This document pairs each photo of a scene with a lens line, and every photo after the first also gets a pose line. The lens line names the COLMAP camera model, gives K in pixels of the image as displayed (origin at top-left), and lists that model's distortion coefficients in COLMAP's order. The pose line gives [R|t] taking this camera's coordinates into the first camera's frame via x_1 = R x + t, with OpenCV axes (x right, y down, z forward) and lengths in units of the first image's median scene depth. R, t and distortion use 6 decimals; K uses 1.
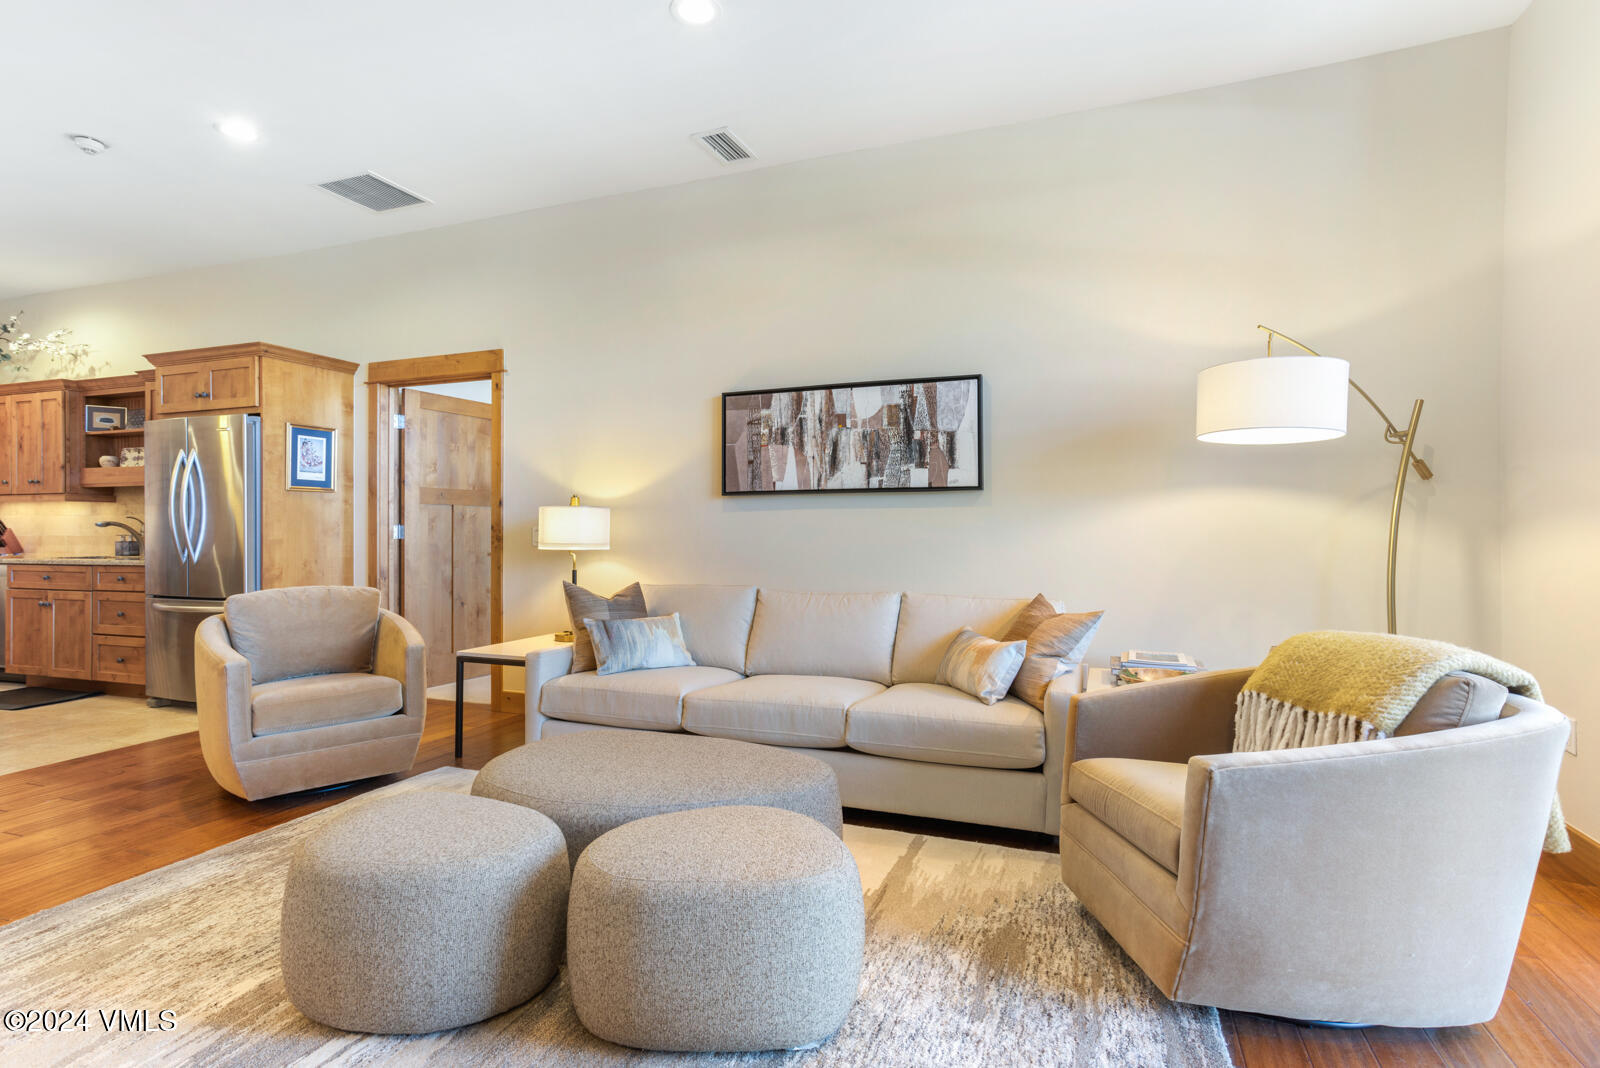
lens RADIAL K [[796.1, 0, 791.4], [0, 796.1, 526.3], [0, 0, 1]] dist [-0.006213, 0.006803]
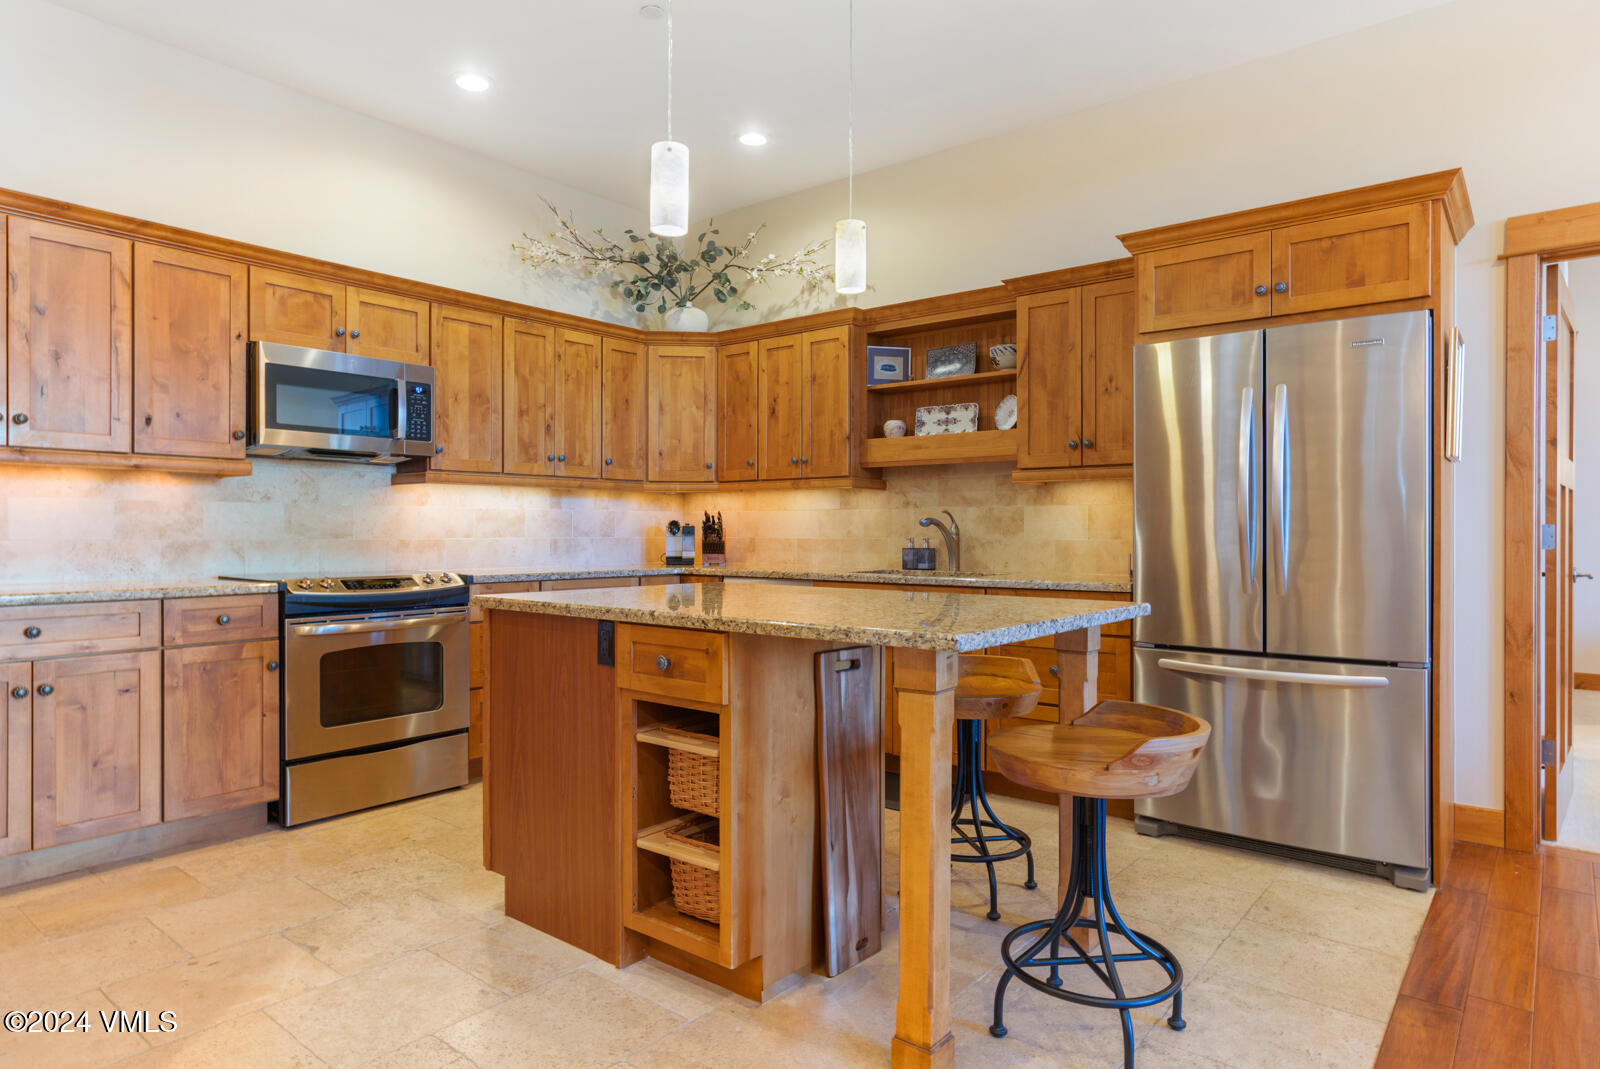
lens RADIAL K [[954.3, 0, 798.2], [0, 954.3, 528.6], [0, 0, 1]] dist [0.000118, 0.000661]
pose [[0.946742, 0.002167, -0.321985, -0.991220], [-0.001349, 0.999995, 0.002764, 0.001206], [0.321989, -0.002182, 0.946741, 0.308650]]
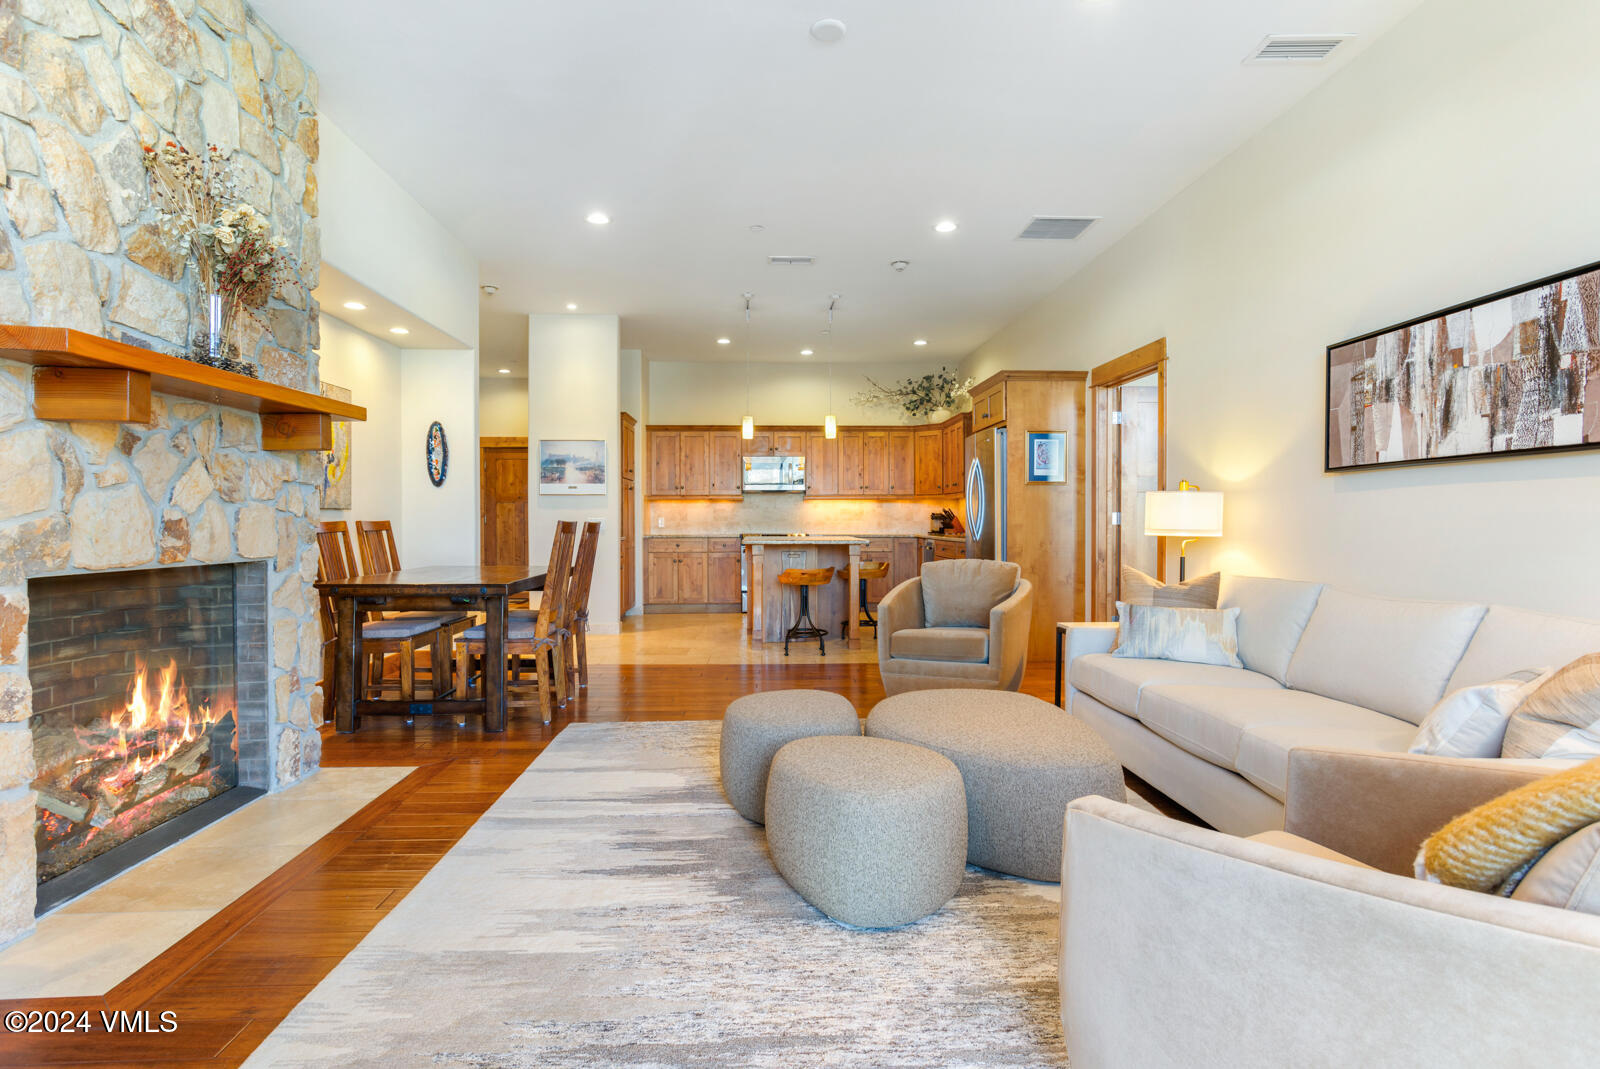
lens RADIAL K [[827.0, 0, 805.6], [0, 827.0, 531.6], [0, 0, 1]] dist [-0.009356, 0.010675]
pose [[0.413319, 0.013774, -0.910482, 0.477729], [0.005551, 0.999829, 0.017646, 0.004328], [0.910569, -0.012348, 0.413172, 0.169231]]
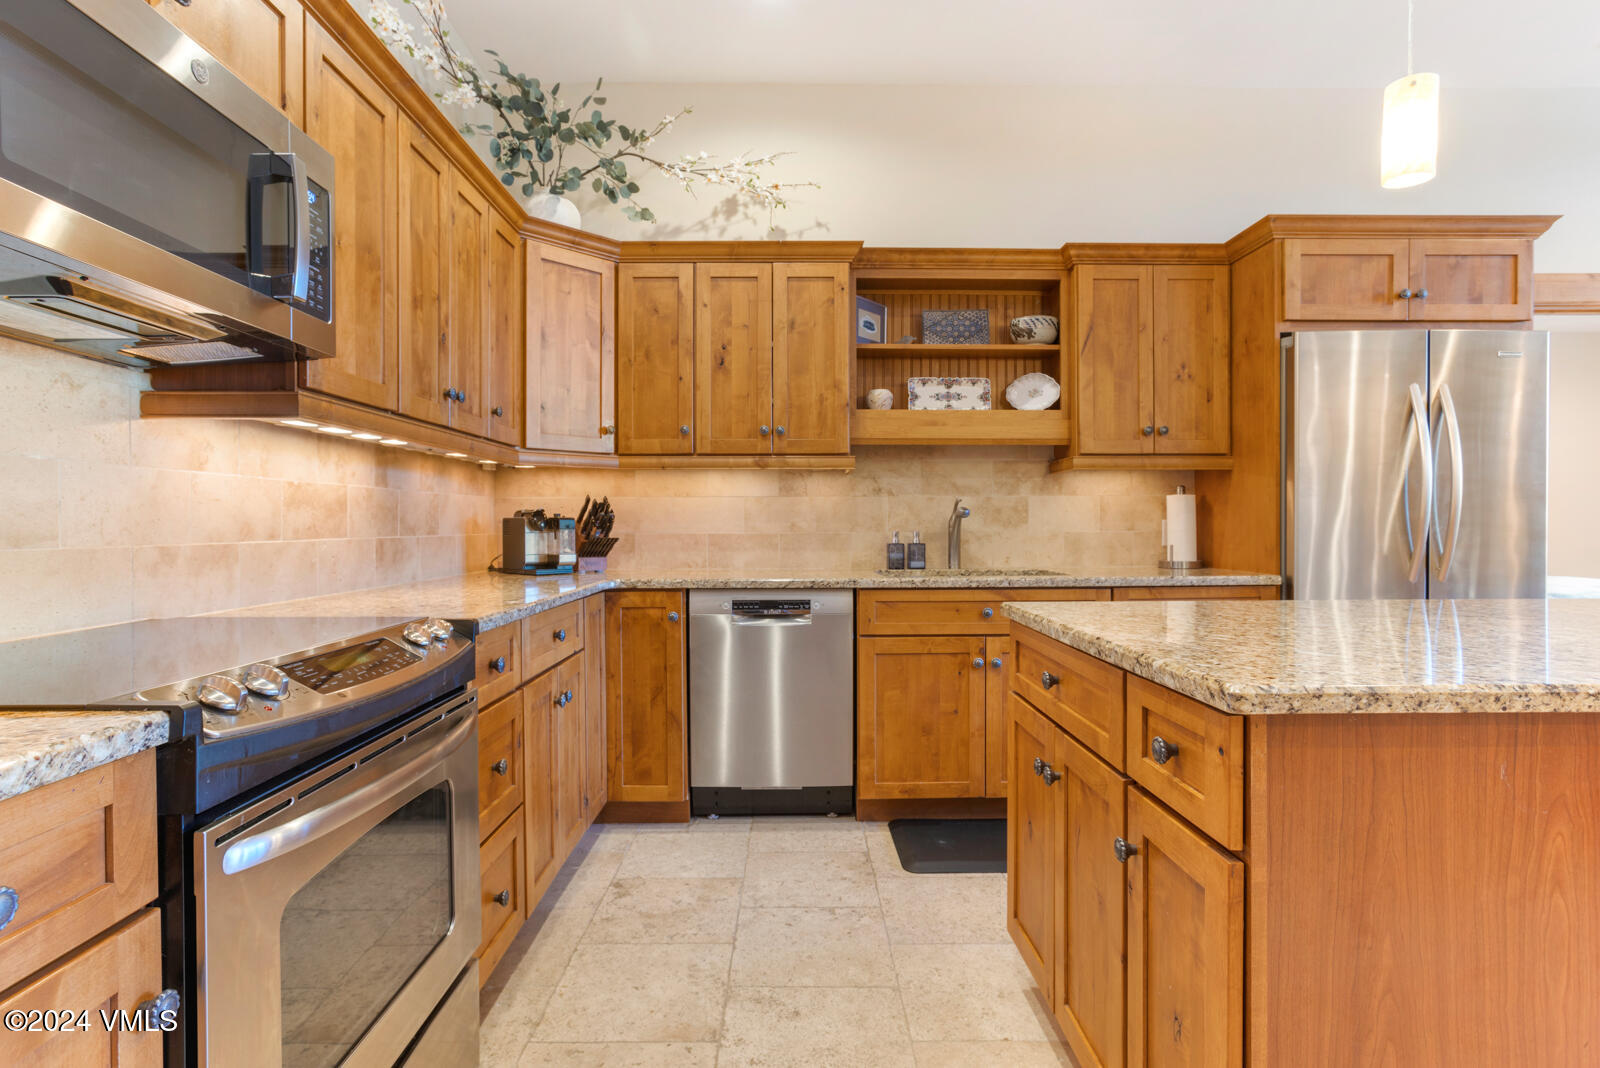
lens RADIAL K [[827.0, 0, 838.0], [0, 827.0, 517.5], [0, 0, 1]] dist [-0.009356, 0.010675]
pose [[0.928234, 0.001811, 0.371993, -1.615429], [-0.000310, 0.999992, -0.004095, 0.004886], [-0.371997, 0.003686, 0.928226, 0.695669]]
